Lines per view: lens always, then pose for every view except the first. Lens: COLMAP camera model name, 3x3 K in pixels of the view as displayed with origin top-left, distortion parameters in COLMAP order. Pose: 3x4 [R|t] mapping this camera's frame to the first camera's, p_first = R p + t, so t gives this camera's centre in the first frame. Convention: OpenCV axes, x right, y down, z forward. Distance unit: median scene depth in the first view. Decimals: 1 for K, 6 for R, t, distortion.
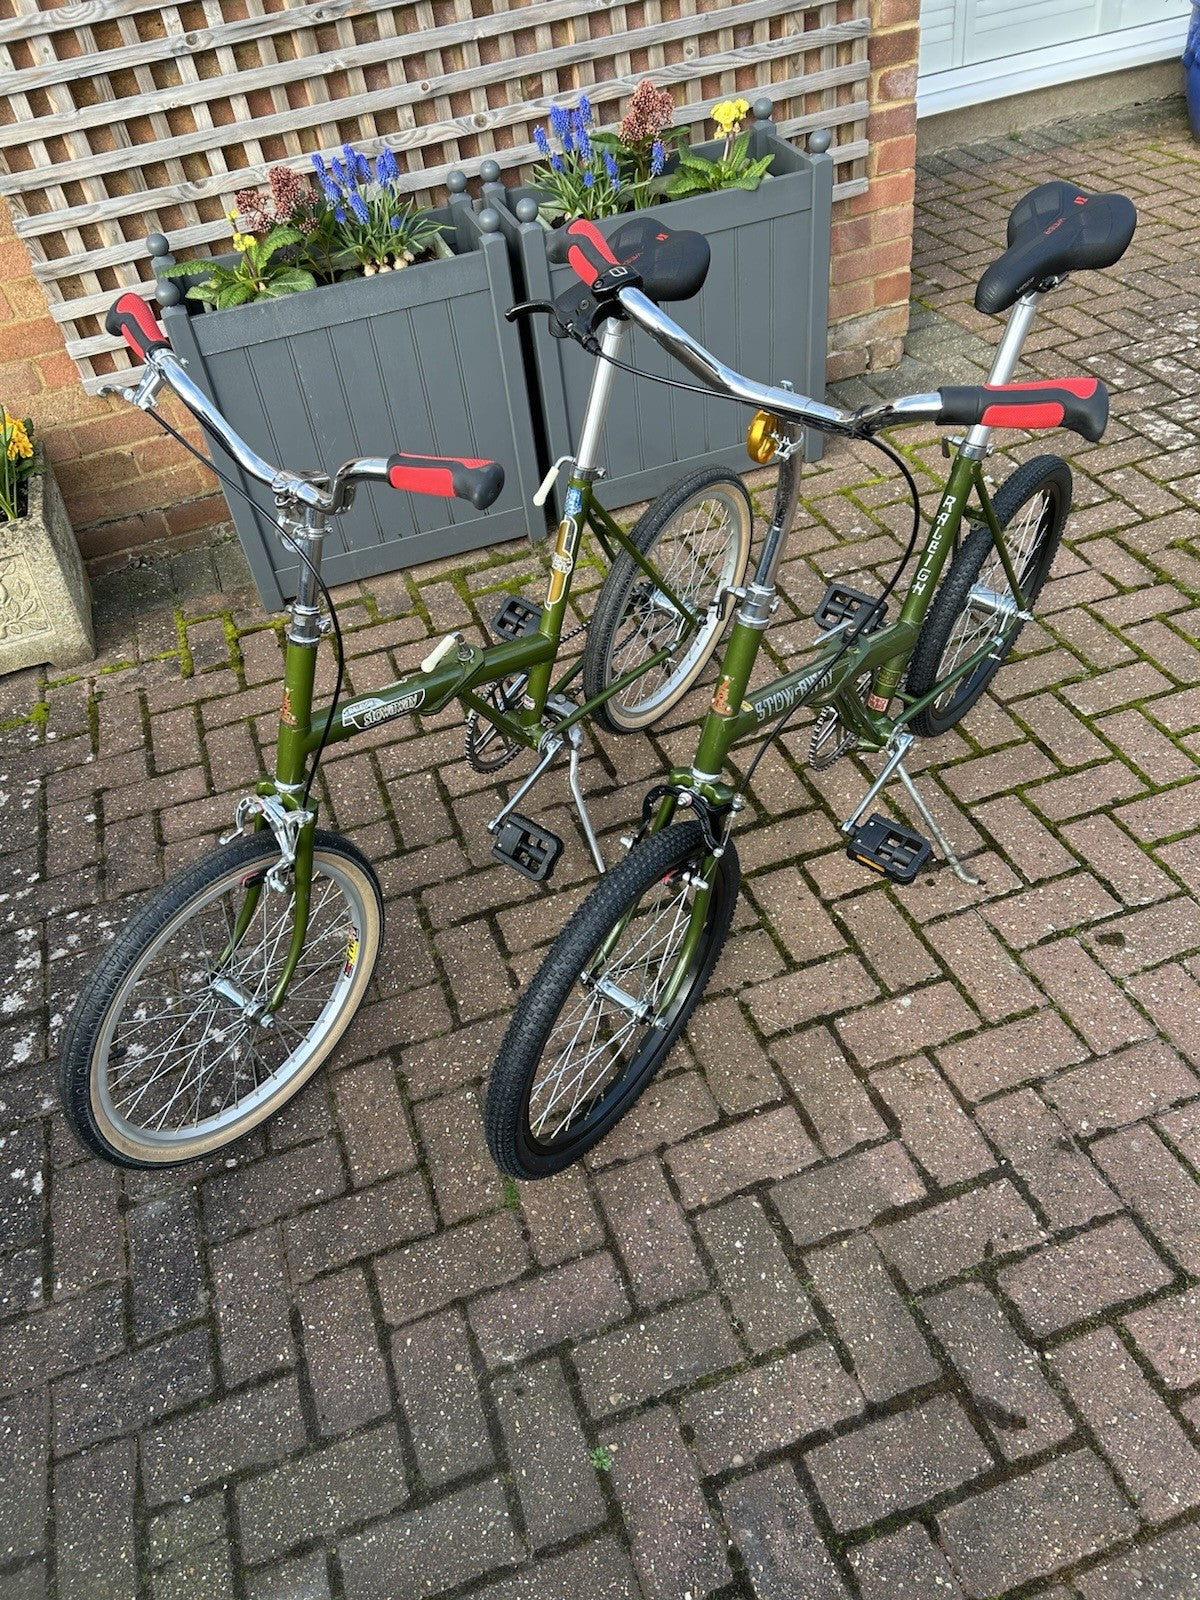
lens RADIAL K [[1224.0, 0, 596.5], [0, 1224.0, 804.1], [0, 0, 1]] dist [0.039821, -0.039251]
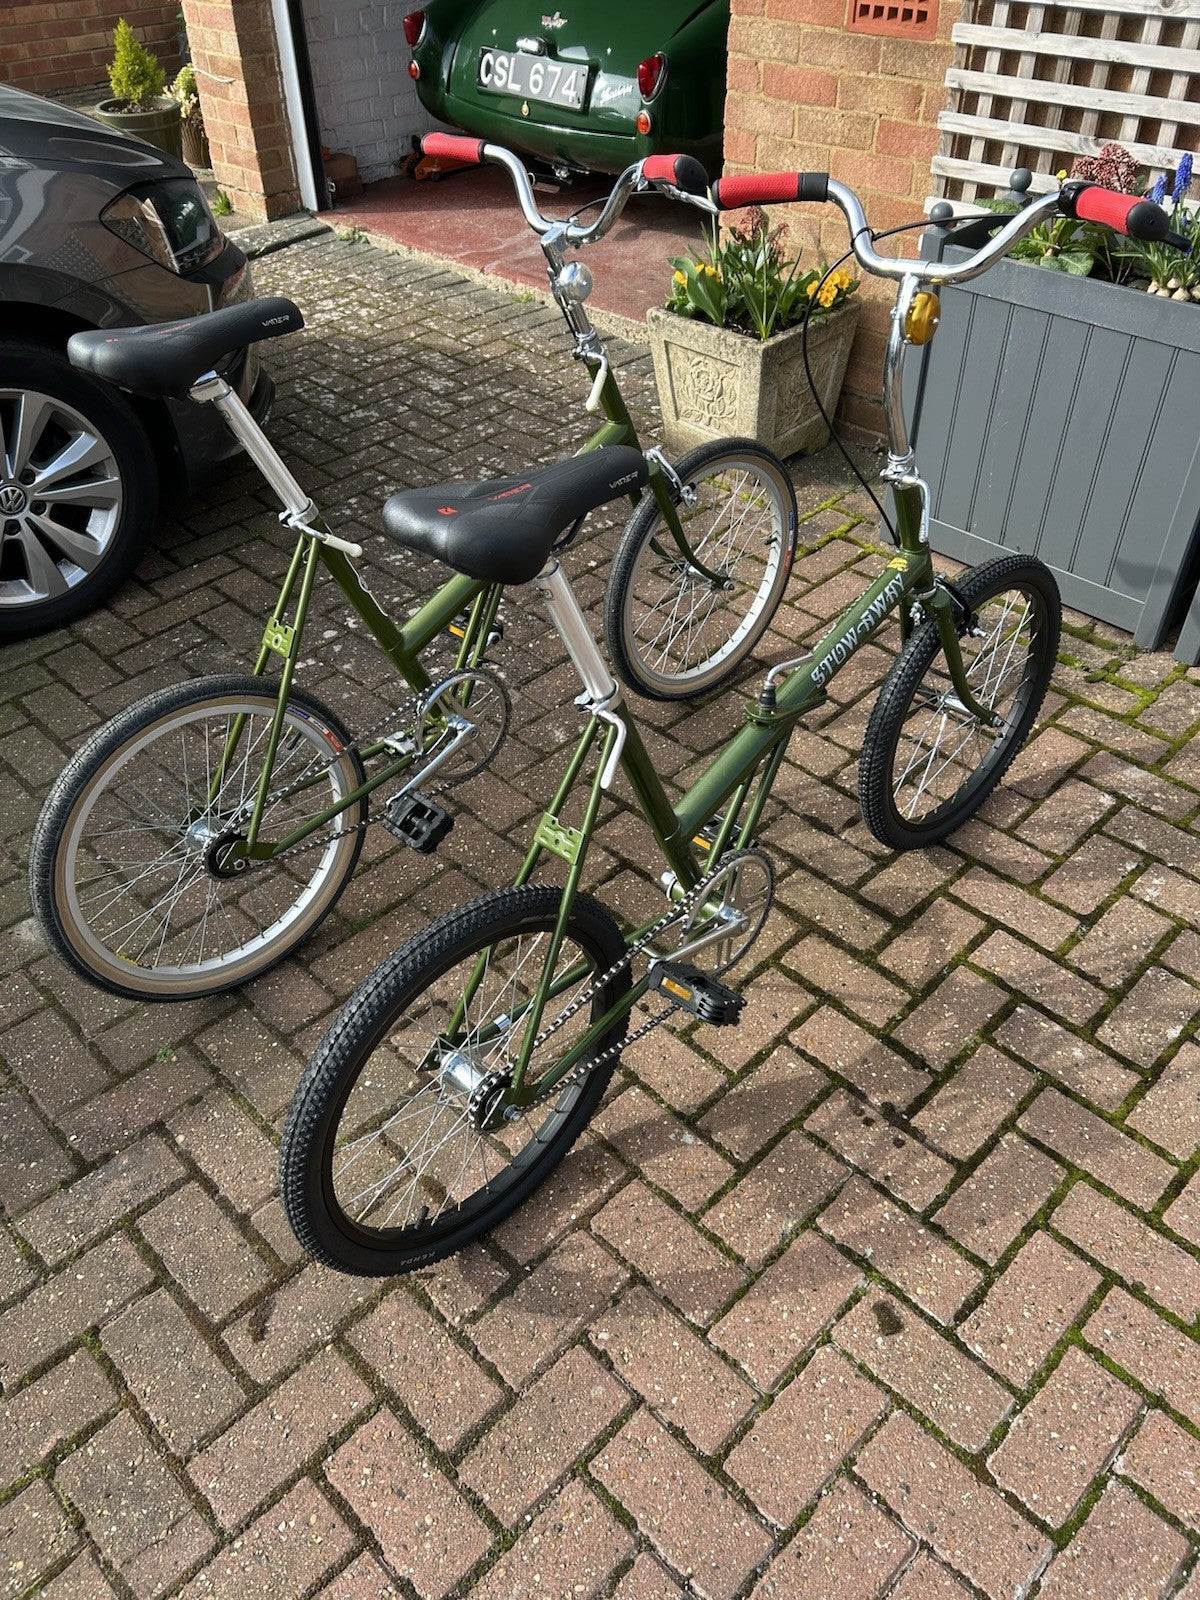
lens RADIAL K [[1224.0, 0, 596.9], [0, 1224.0, 807.8], [0, 0, 1]] dist [0.039821, -0.039251]
pose [[0.429432, 0.668865, -0.606801, 0.657829], [-0.638885, 0.699891, 0.319339, -0.279939], [0.638290, 0.250542, 0.727884, 0.243188]]
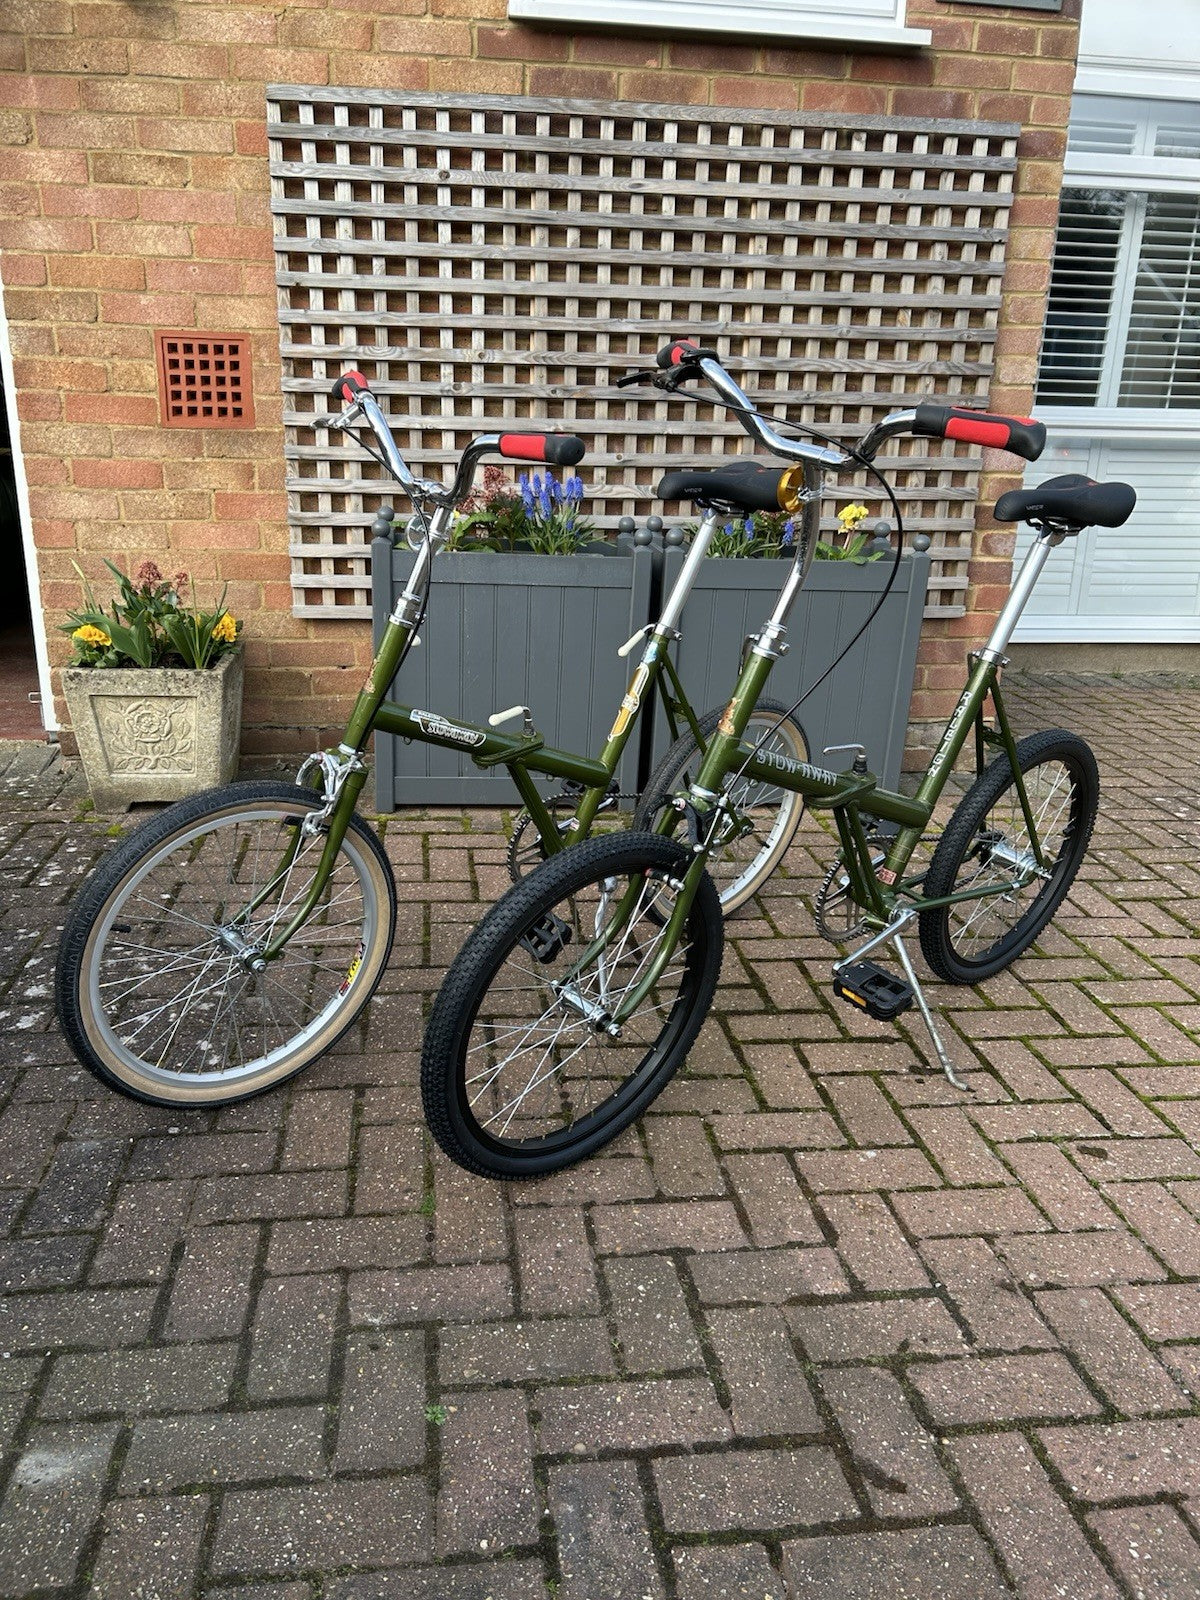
lens RADIAL K [[1224.0, 0, 597.4], [0, 1224.0, 800.9], [0, 0, 1]] dist [0.039821, -0.039251]
pose [[0.970248, 0.200387, -0.135878, 0.125958], [-0.239047, 0.881884, -0.406371, 0.389118], [0.038397, 0.426762, 0.903549, -0.014064]]
